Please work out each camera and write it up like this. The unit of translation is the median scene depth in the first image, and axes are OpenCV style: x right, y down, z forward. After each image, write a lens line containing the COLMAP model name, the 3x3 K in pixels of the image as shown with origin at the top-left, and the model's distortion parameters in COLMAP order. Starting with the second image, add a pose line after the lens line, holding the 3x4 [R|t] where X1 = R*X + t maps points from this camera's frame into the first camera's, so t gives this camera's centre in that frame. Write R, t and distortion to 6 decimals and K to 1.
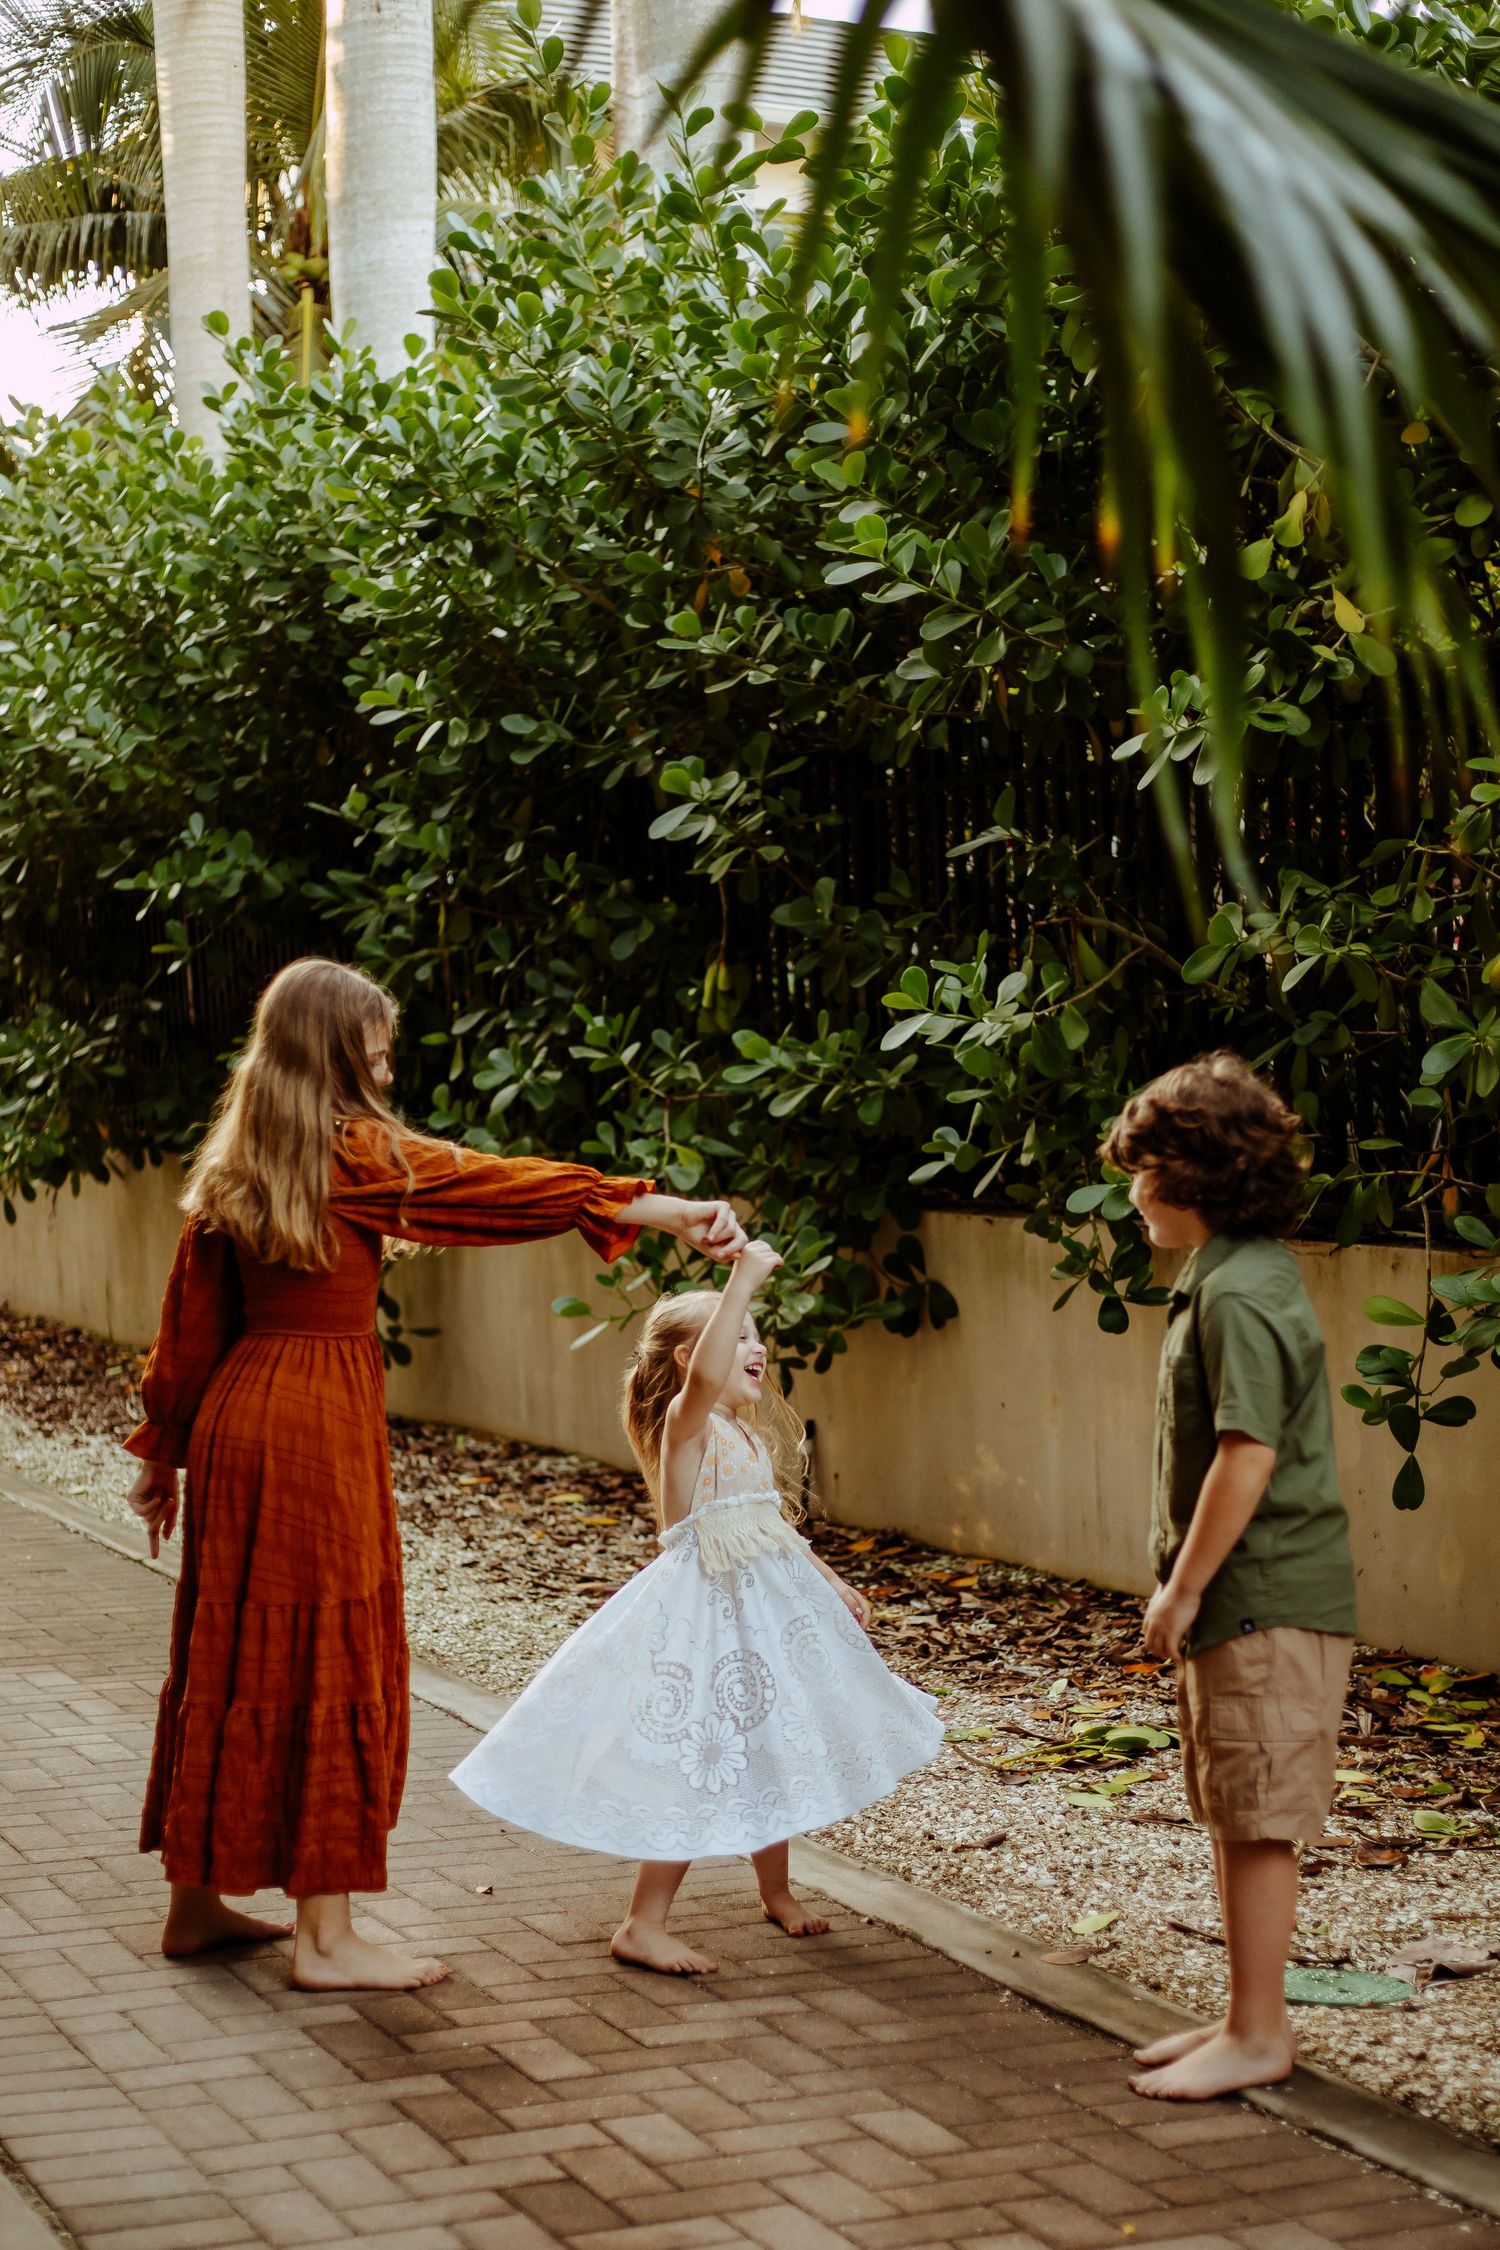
lens RADIAL K [[3463.7, 0, 750.0], [0, 3463.7, 1125.0], [0, 0, 1]] dist [-0.107098, -0.041860]
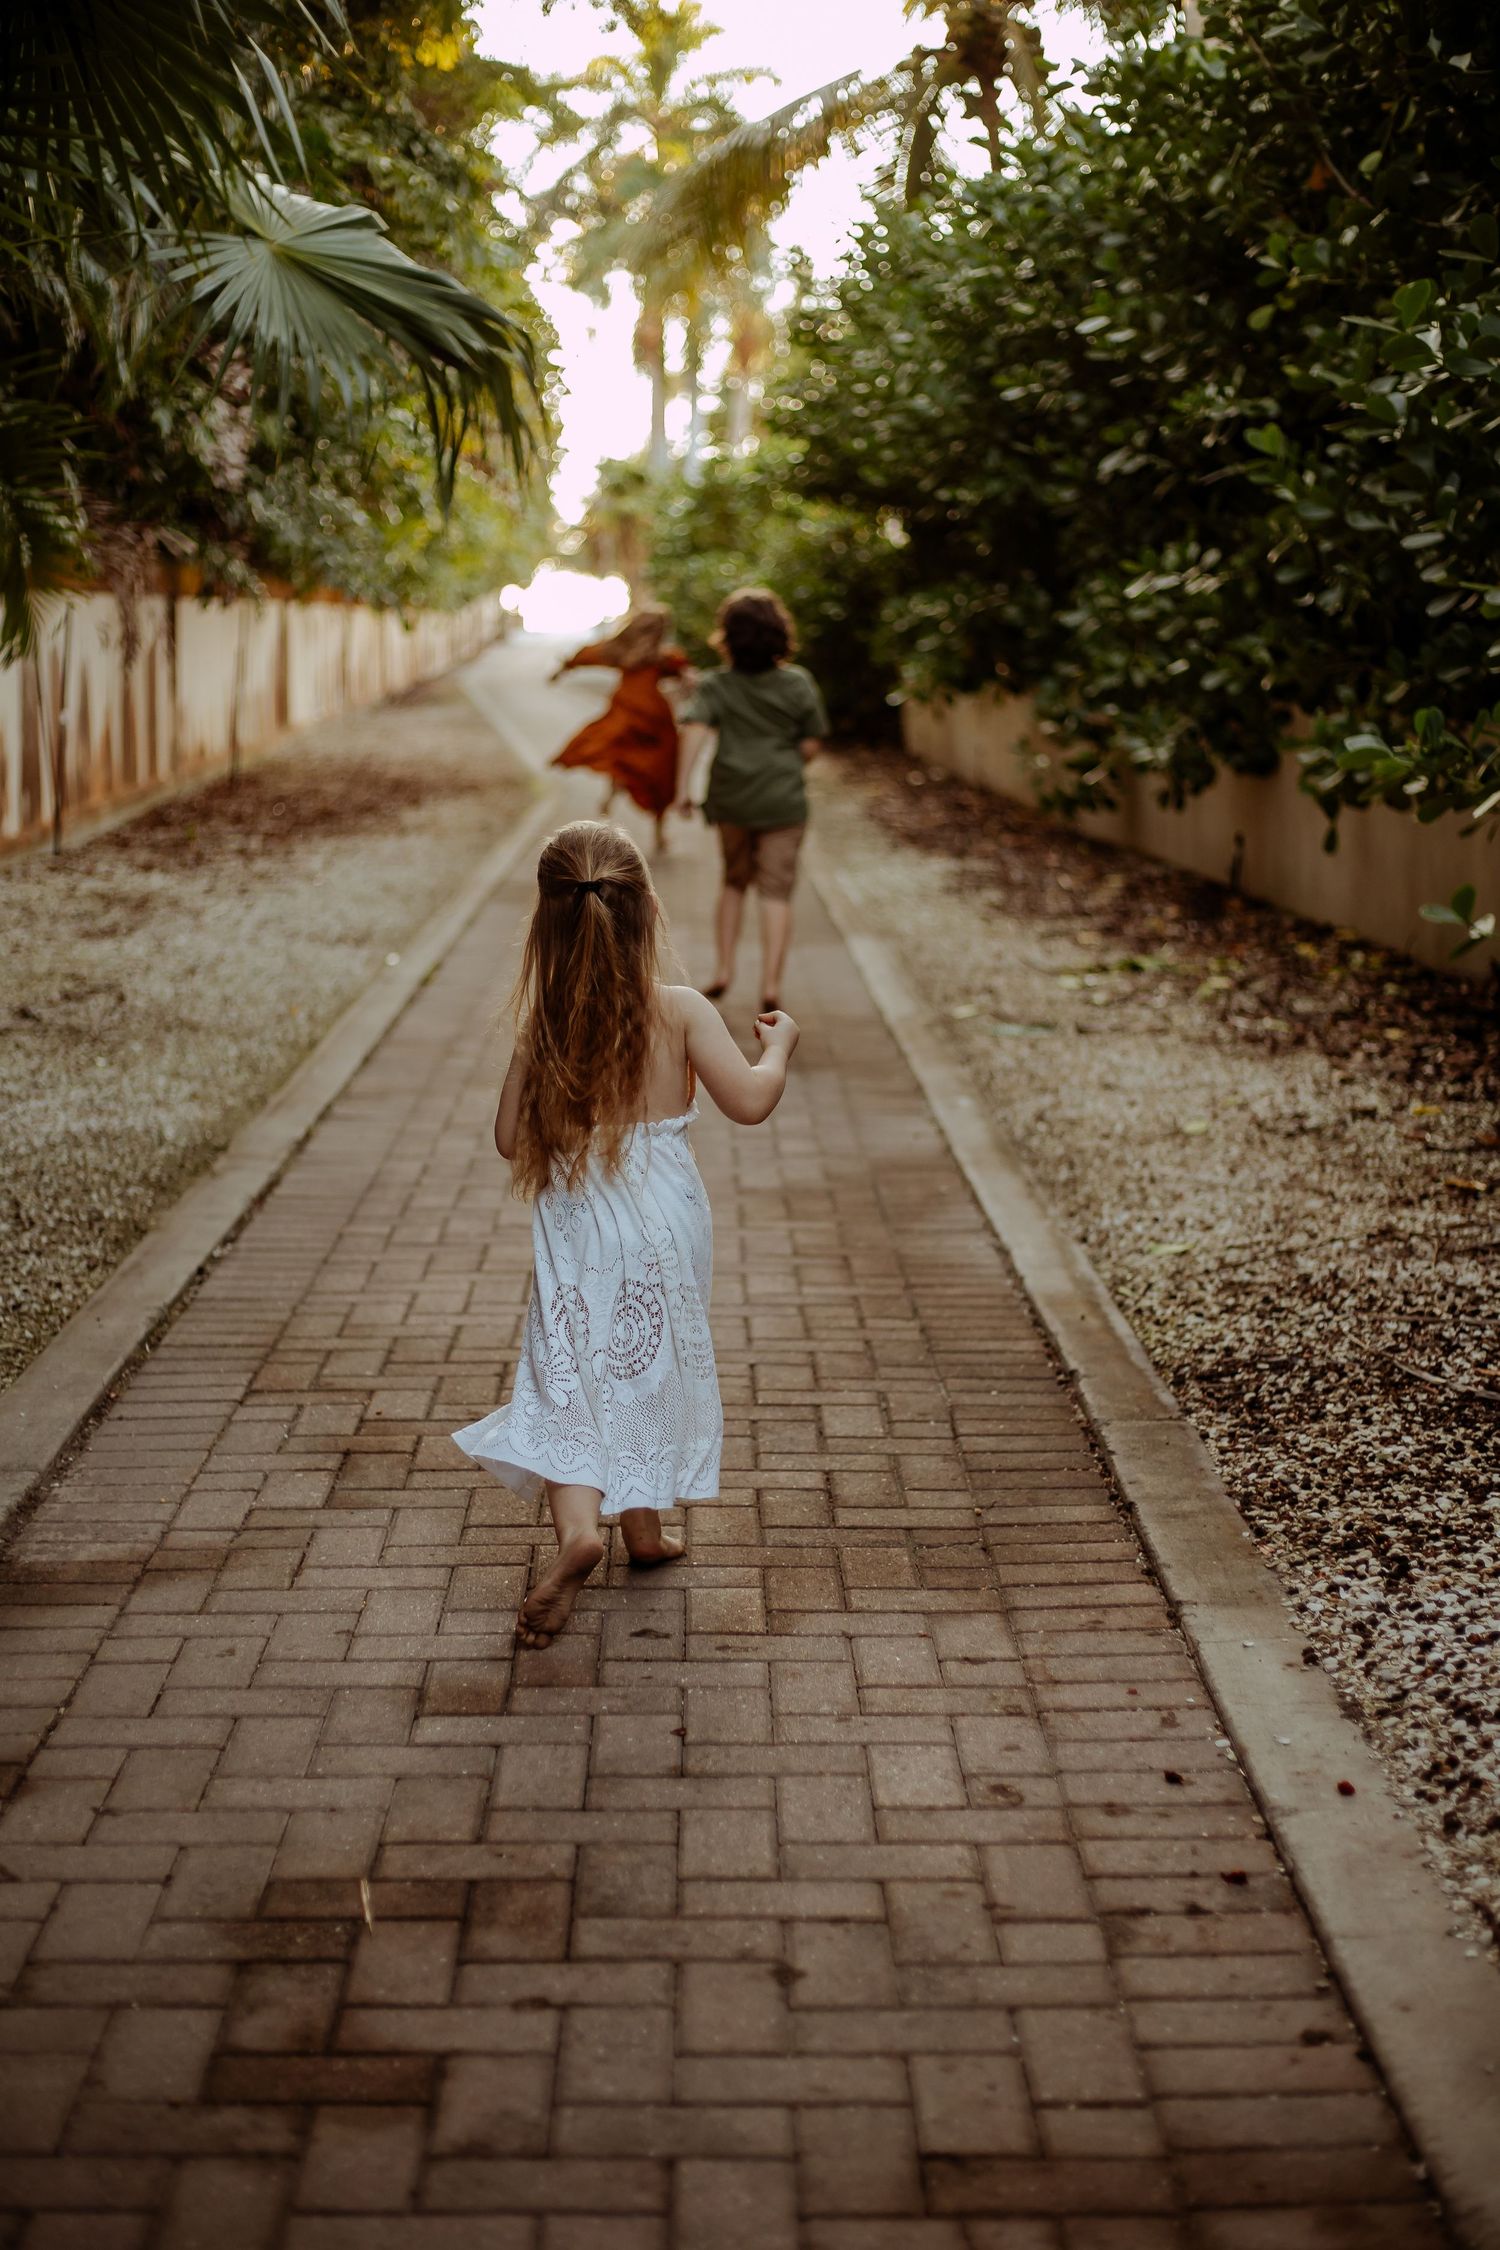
lens RADIAL K [[3071.4, 0, 752.2], [0, 3071.4, 894.3], [0, 0, 1]] dist [0.005821, 0.000348]
pose [[0.916465, 0.045619, -0.397505, 0.290440], [-0.019670, 0.997415, 0.069115, 0.015419], [0.399631, -0.055522, 0.914993, -0.302269]]
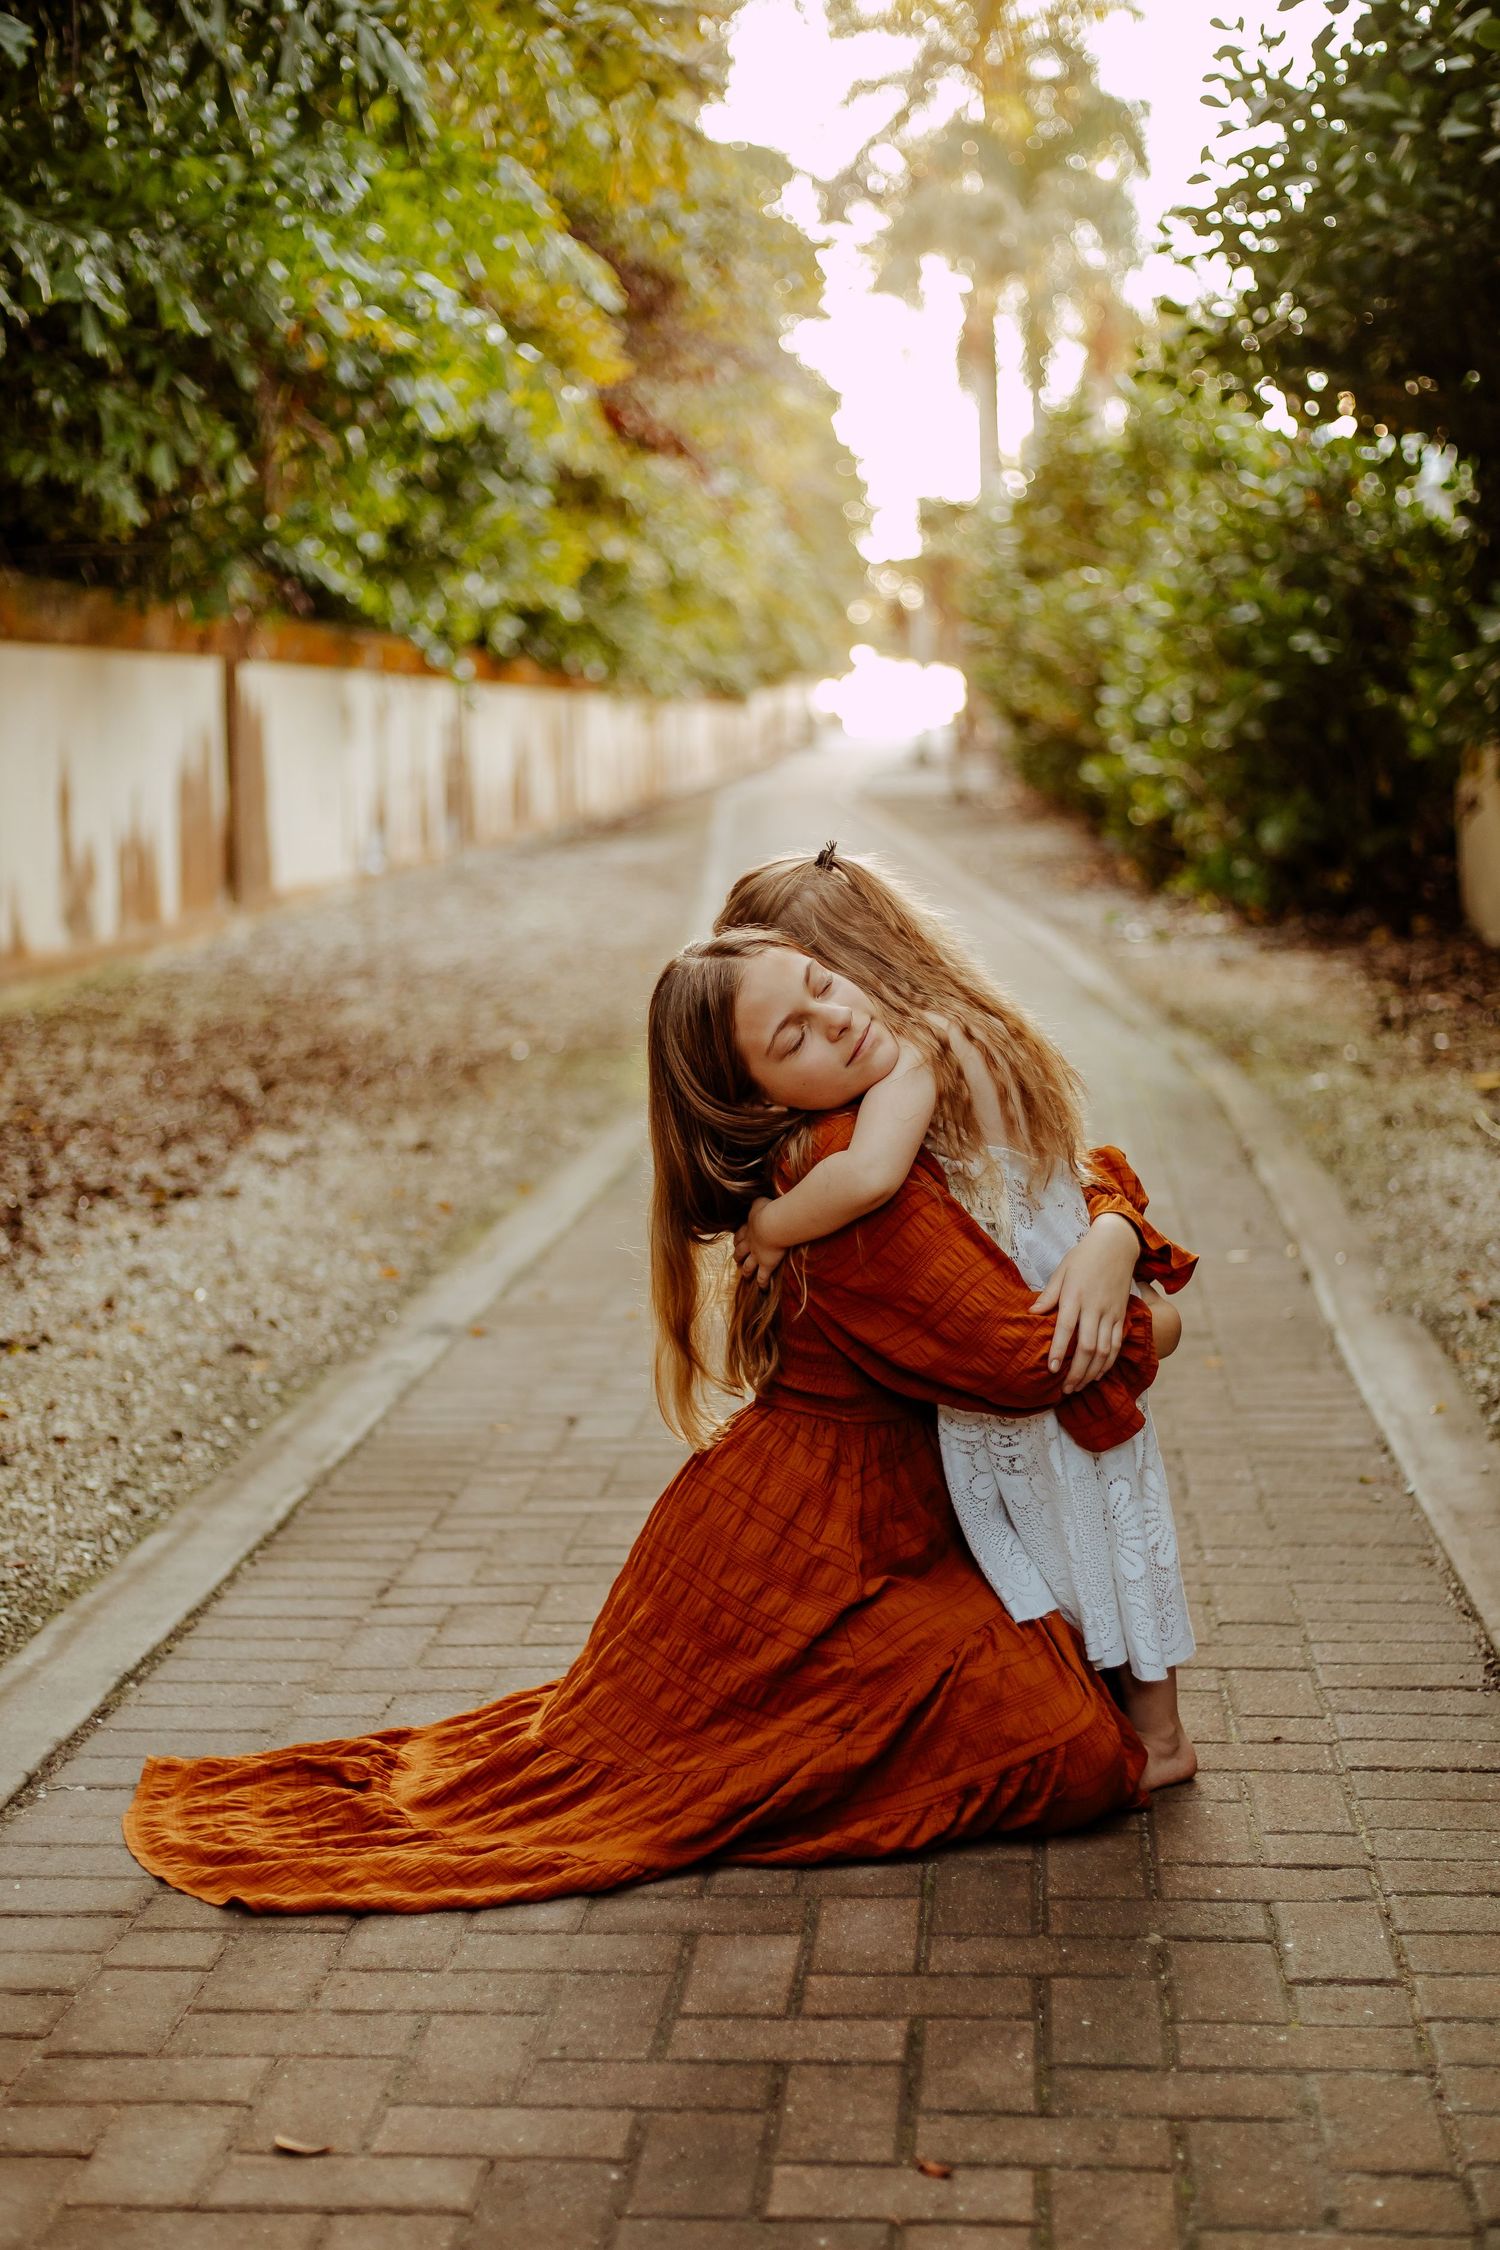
lens RADIAL K [[3618.3, 0, 813.4], [0, 3618.3, 1128.1], [0, 0, 1]] dist [-0.086321, -0.010754]
pose [[0.880796, 0.044375, -0.471411, -0.143469], [-0.000164, 0.995627, 0.093415, 0.012364], [0.473495, -0.082202, 0.876952, 0.659168]]
